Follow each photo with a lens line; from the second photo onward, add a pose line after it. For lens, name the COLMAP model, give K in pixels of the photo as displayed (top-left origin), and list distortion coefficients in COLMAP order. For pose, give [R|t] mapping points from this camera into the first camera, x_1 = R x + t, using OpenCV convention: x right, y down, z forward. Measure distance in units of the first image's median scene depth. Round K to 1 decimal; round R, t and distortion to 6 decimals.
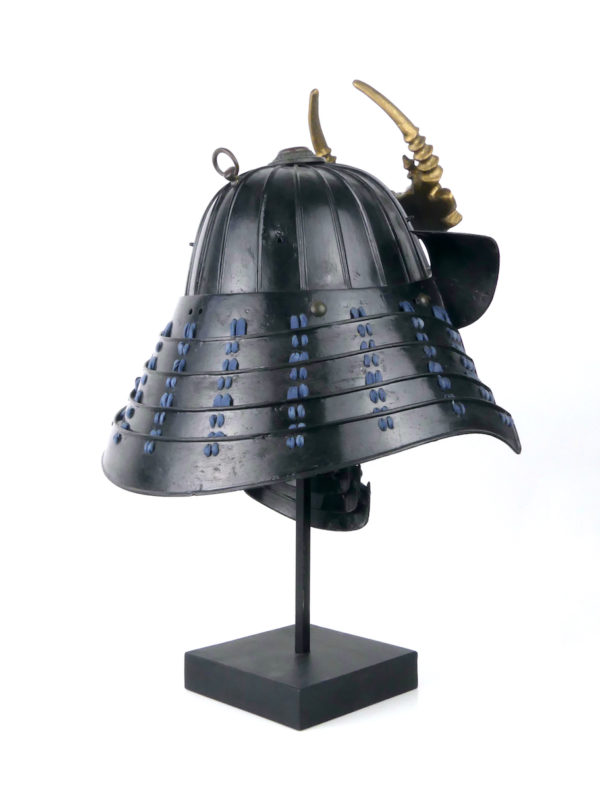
lens RADIAL K [[859.5, 0, 301.5], [0, 859.5, 400.7], [0, 0, 1]] dist [-0.105684, 0.000000]
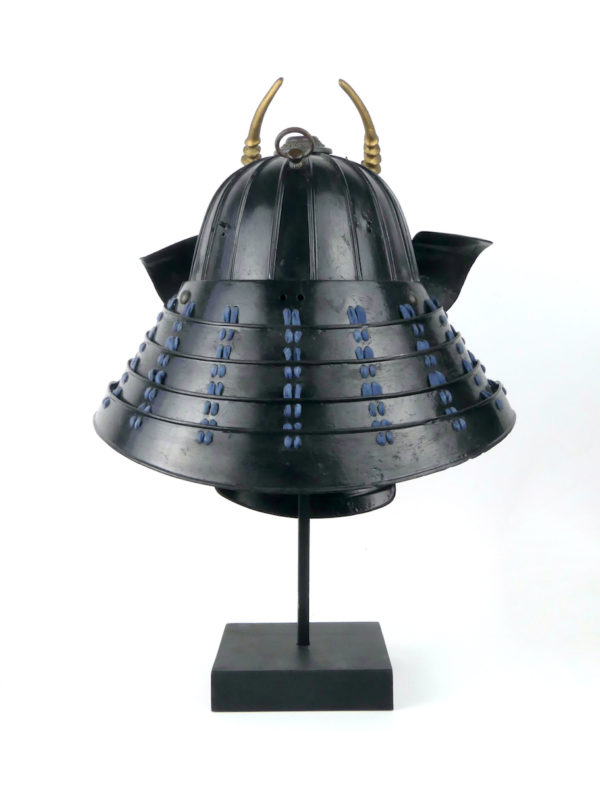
lens RADIAL K [[859.5, 0, 301.3], [0, 859.5, 398.5], [0, 0, 1]] dist [-0.105684, 0.000000]
pose [[0.801366, -0.033506, 0.597235, -0.745007], [0.037352, 0.999285, 0.005944, 0.002192], [-0.597007, 0.017545, 0.802044, 0.259380]]
